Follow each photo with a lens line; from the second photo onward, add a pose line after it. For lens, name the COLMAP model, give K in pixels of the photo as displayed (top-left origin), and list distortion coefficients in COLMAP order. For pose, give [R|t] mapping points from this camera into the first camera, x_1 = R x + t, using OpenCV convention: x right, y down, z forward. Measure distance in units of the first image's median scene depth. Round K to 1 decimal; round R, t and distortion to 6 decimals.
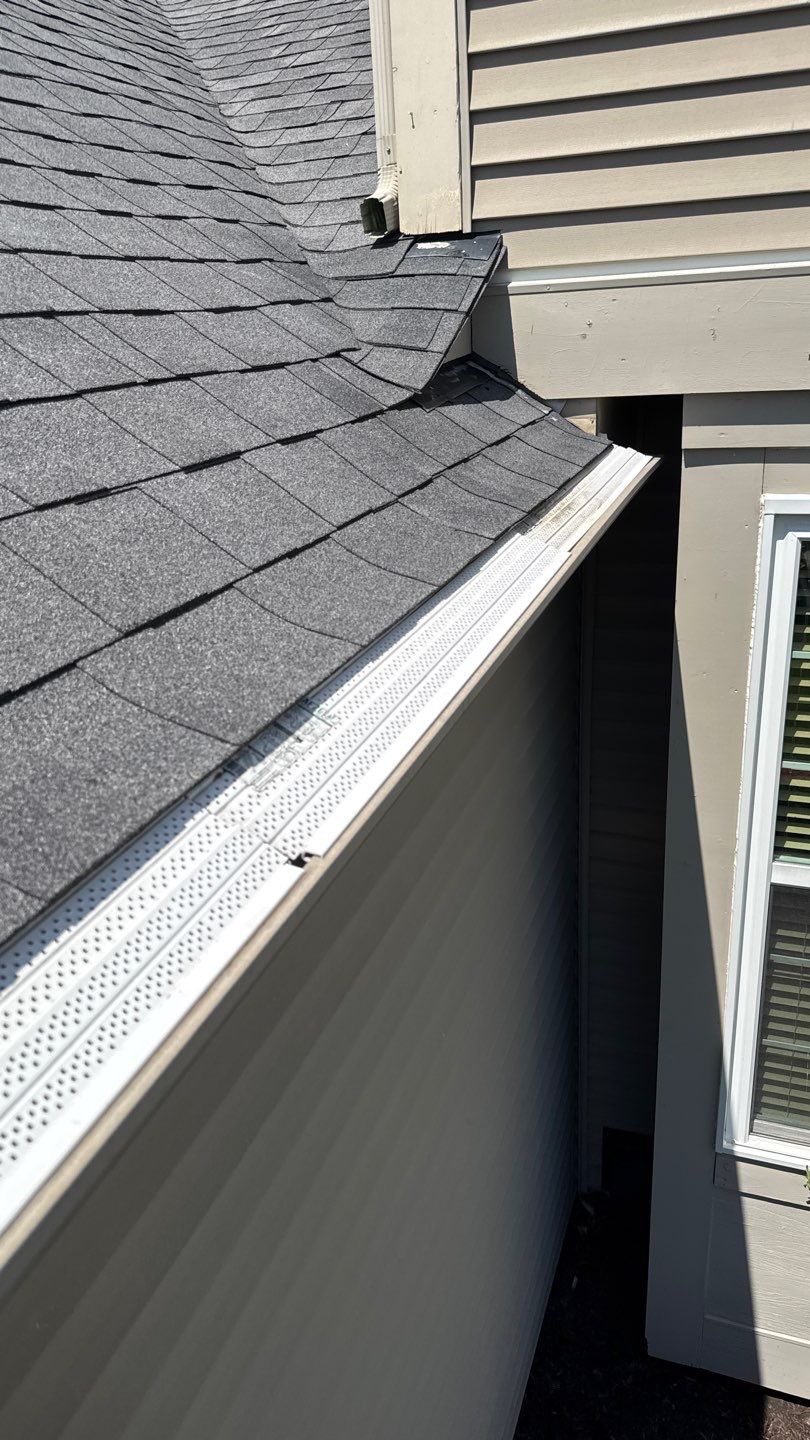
lens RADIAL K [[996.1, 0, 401.6], [0, 996.1, 710.6], [0, 0, 1]] dist [0.037131, -0.009267]
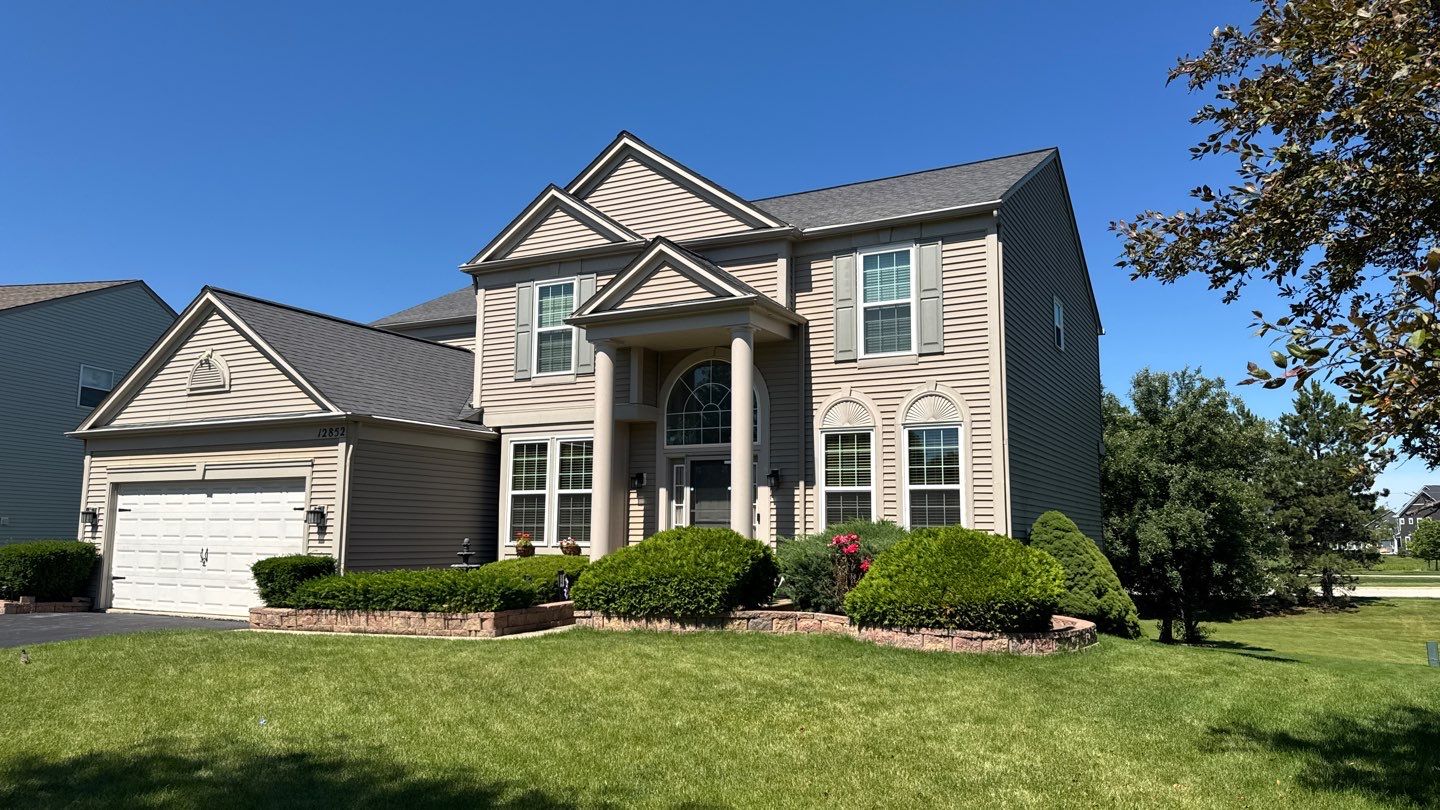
lens RADIAL K [[996.1, 0, 710.7], [0, 996.1, 383.7], [0, 0, 1]] dist [0.037131, -0.009267]
pose [[0.987836, 0.042198, -0.149663, 3.141998], [-0.110535, 0.867512, -0.484979, 3.113648], [0.109369, 0.495623, 0.861624, -5.950742]]
